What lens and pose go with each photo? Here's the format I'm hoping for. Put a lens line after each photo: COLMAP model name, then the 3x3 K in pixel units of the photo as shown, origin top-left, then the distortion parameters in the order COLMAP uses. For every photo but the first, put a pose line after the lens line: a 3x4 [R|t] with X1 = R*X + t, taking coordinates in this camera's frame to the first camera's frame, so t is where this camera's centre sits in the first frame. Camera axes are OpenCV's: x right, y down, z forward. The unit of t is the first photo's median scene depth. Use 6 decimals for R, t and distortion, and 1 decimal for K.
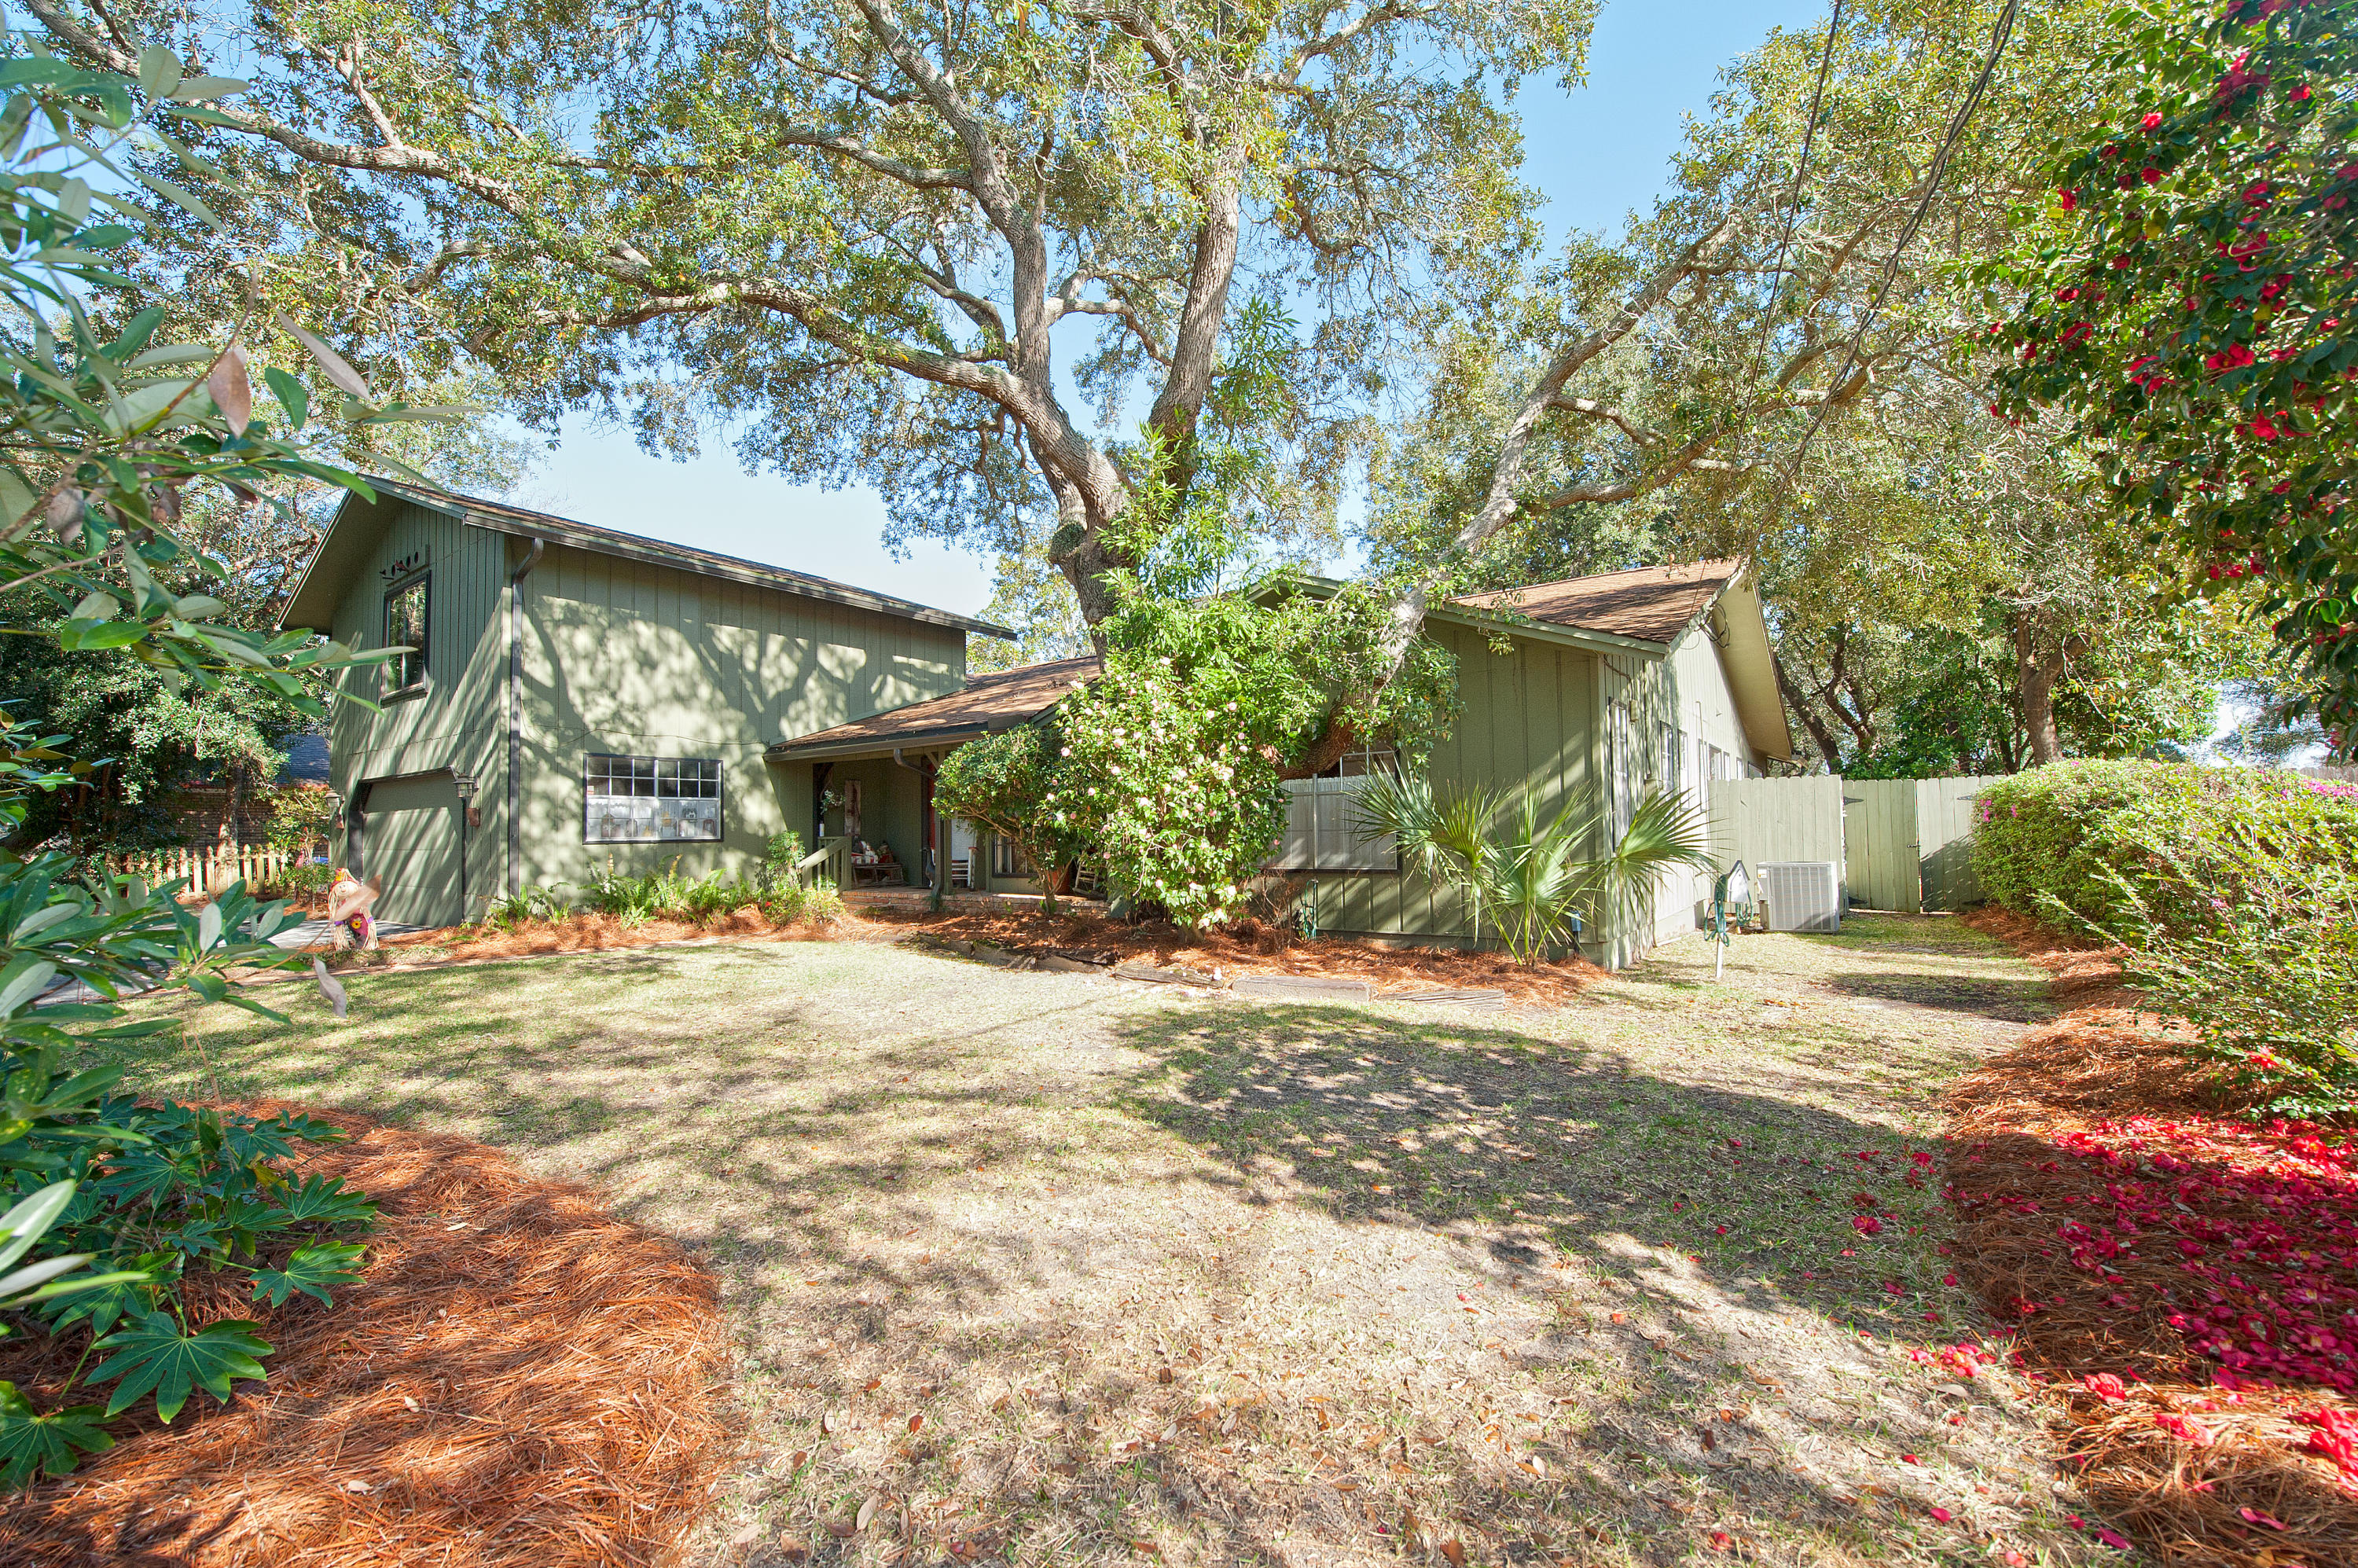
lens RADIAL K [[971.2, 0, 1189.2], [0, 971.2, 803.3], [0, 0, 1]] dist [-0.015850, -0.000618]
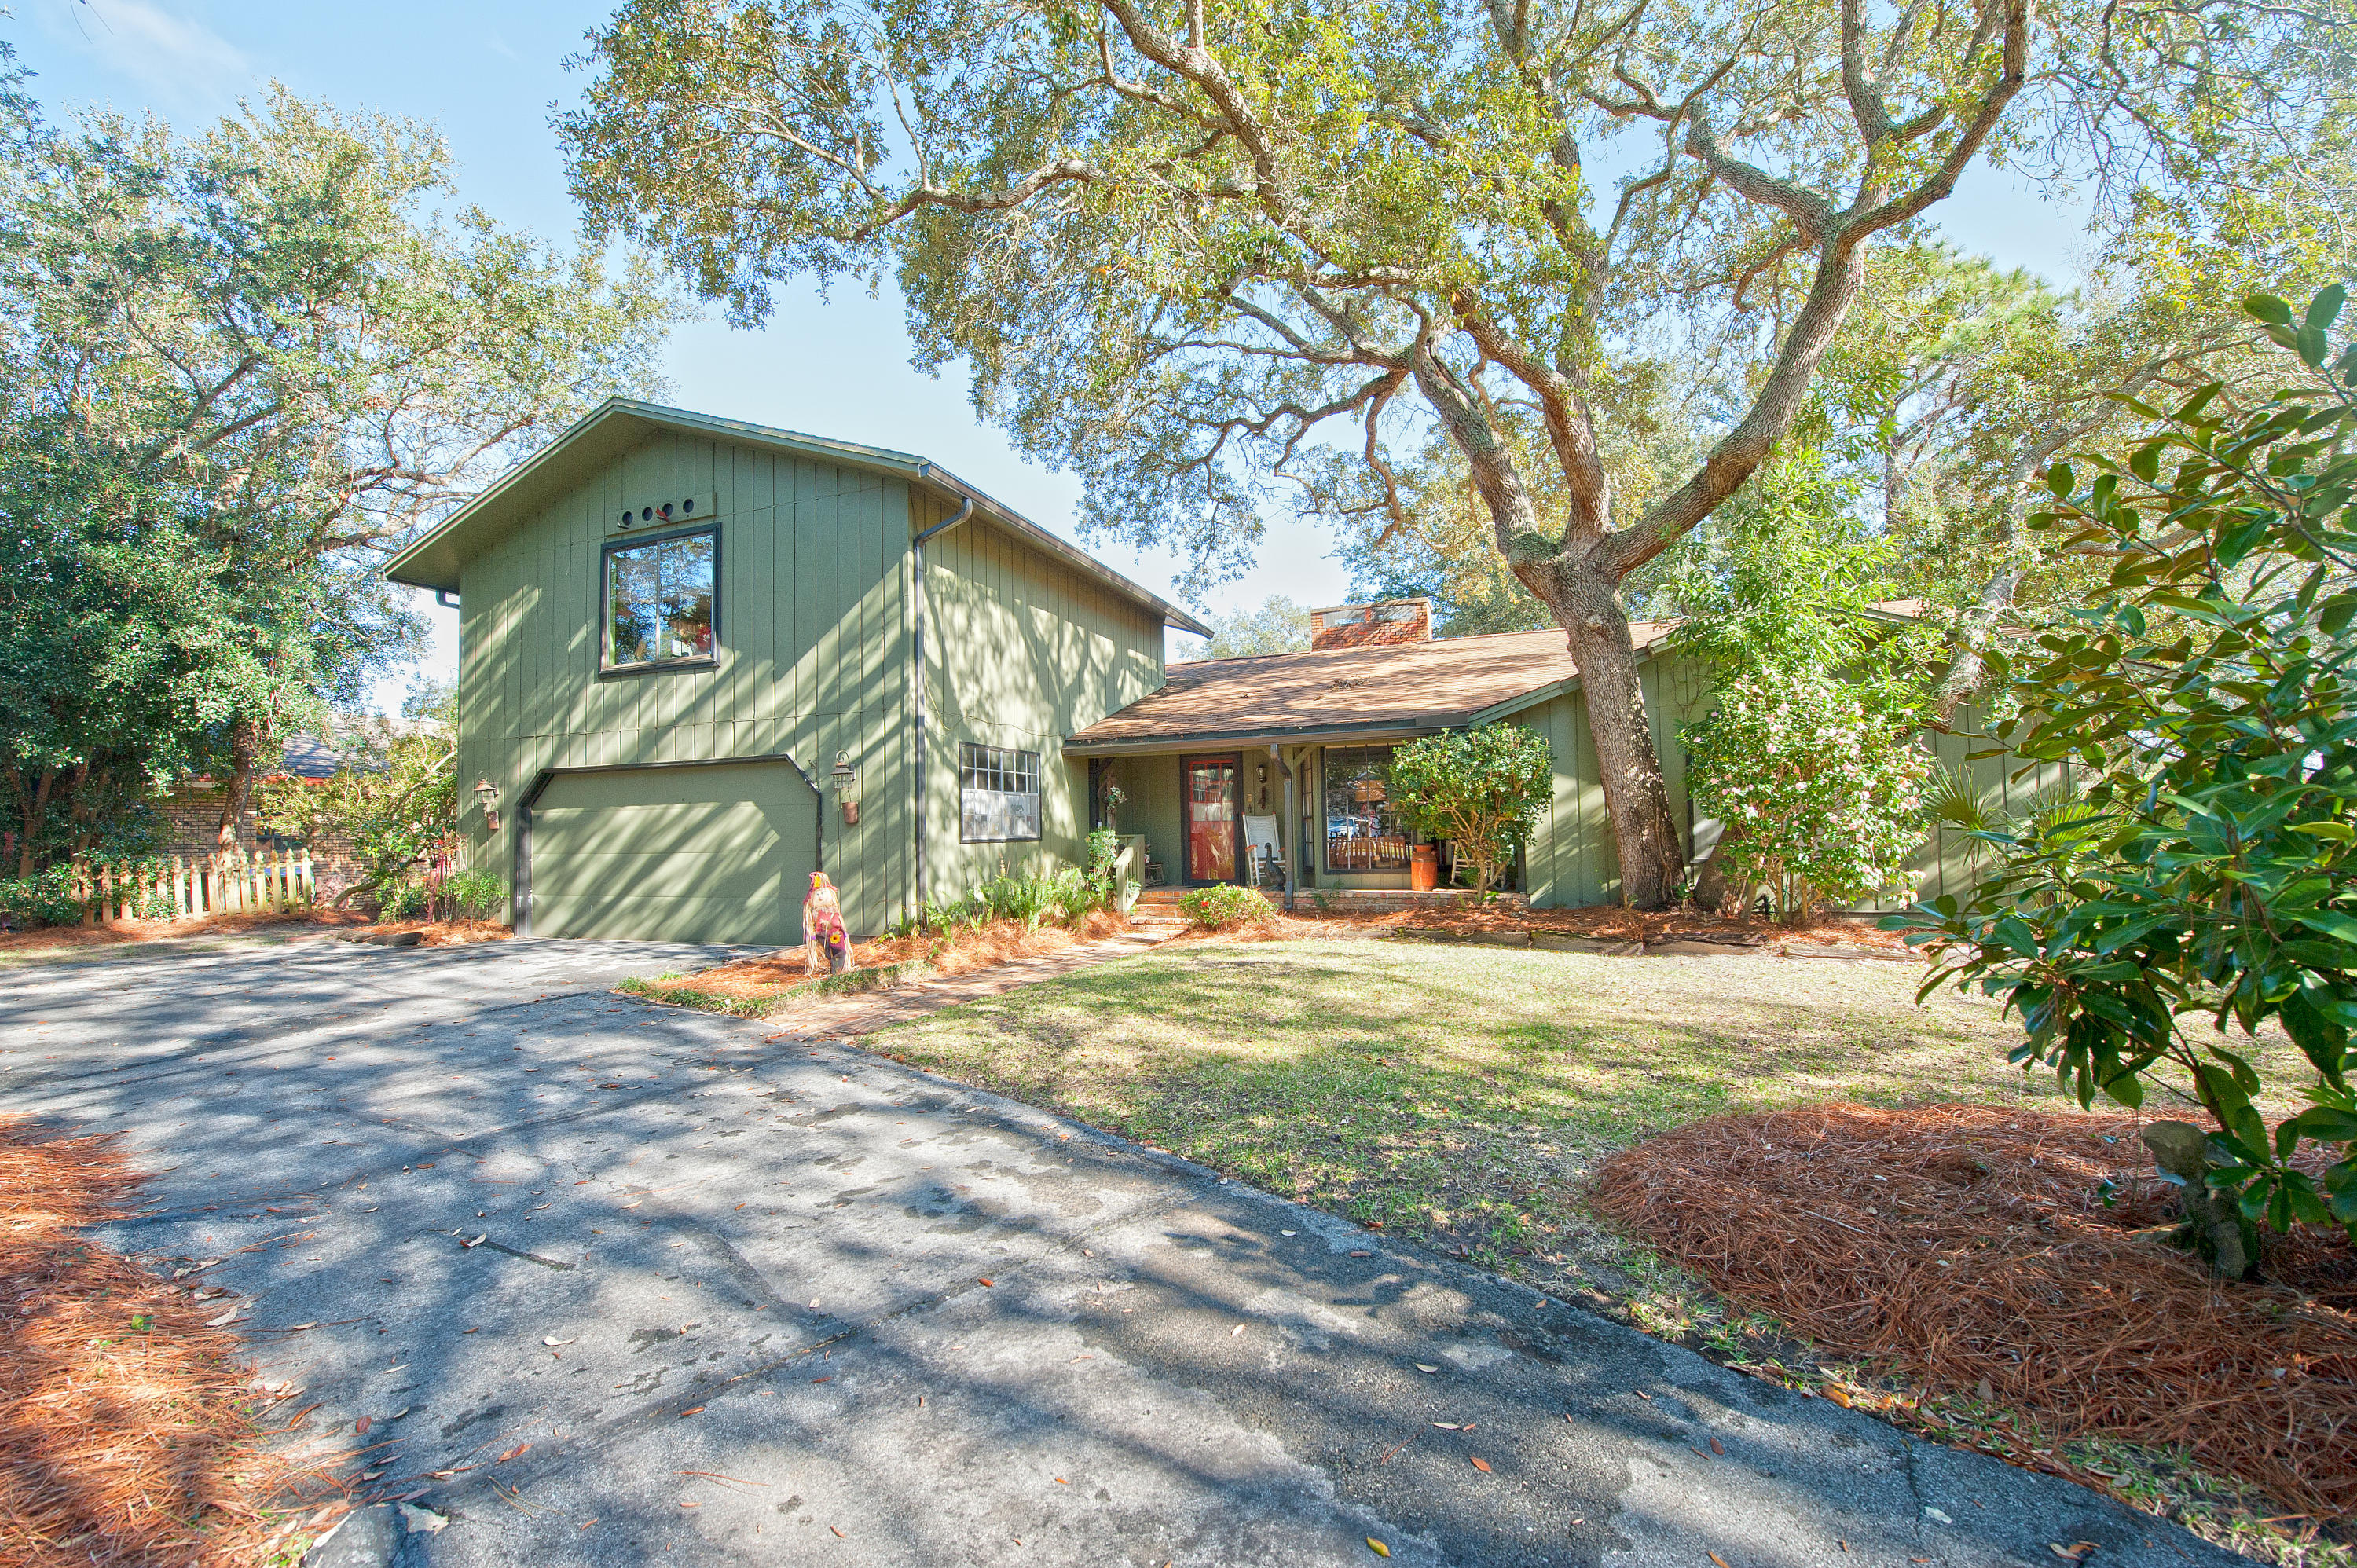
lens RADIAL K [[942.1, 0, 1187.3], [0, 942.1, 797.8], [0, 0, 1]] dist [-0.013953, -0.000320]
pose [[0.964791, 0.006441, 0.262938, -0.579716], [-0.004078, 0.999946, -0.009533, 0.005493], [-0.262985, 0.008126, 0.964766, 0.089494]]
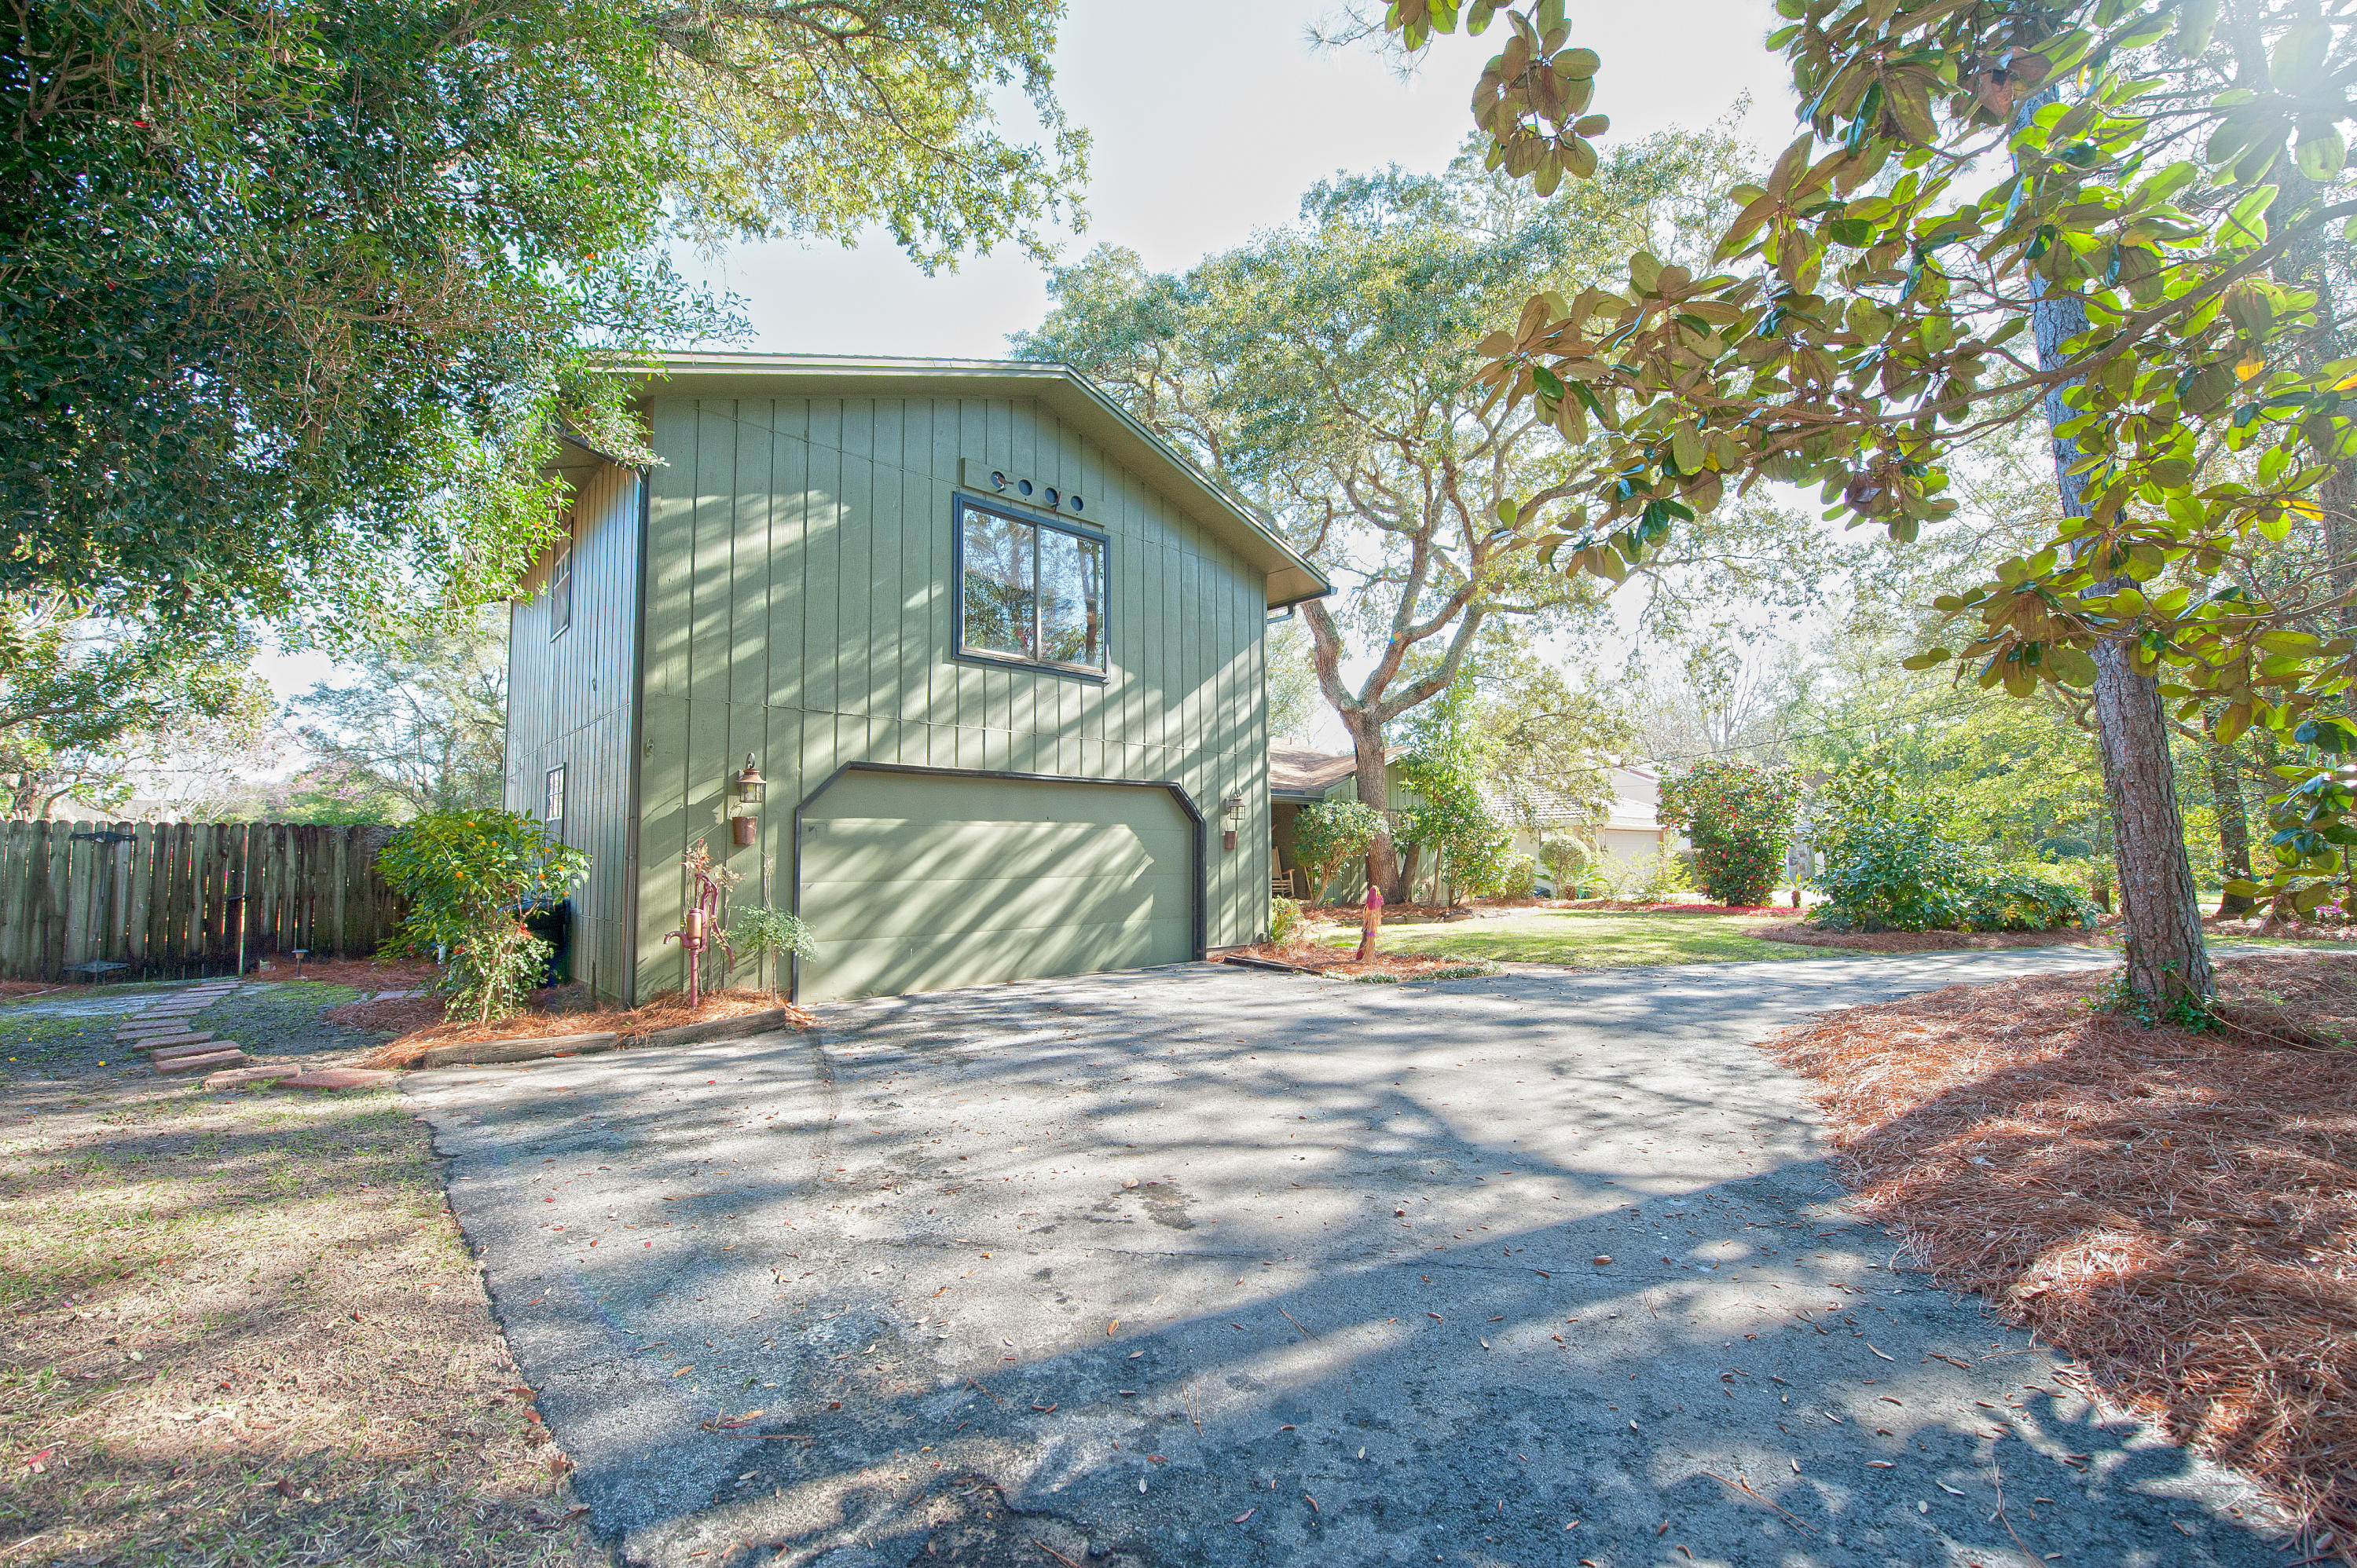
lens RADIAL K [[949.6, 0, 1190.9], [0, 949.6, 802.1], [0, 0, 1]] dist [-0.002380, -0.011311]
pose [[0.186736, 0.065434, 0.980229, -1.487000], [-0.033791, 0.997617, -0.060157, 0.029554], [-0.981829, -0.021890, 0.188502, 0.734870]]
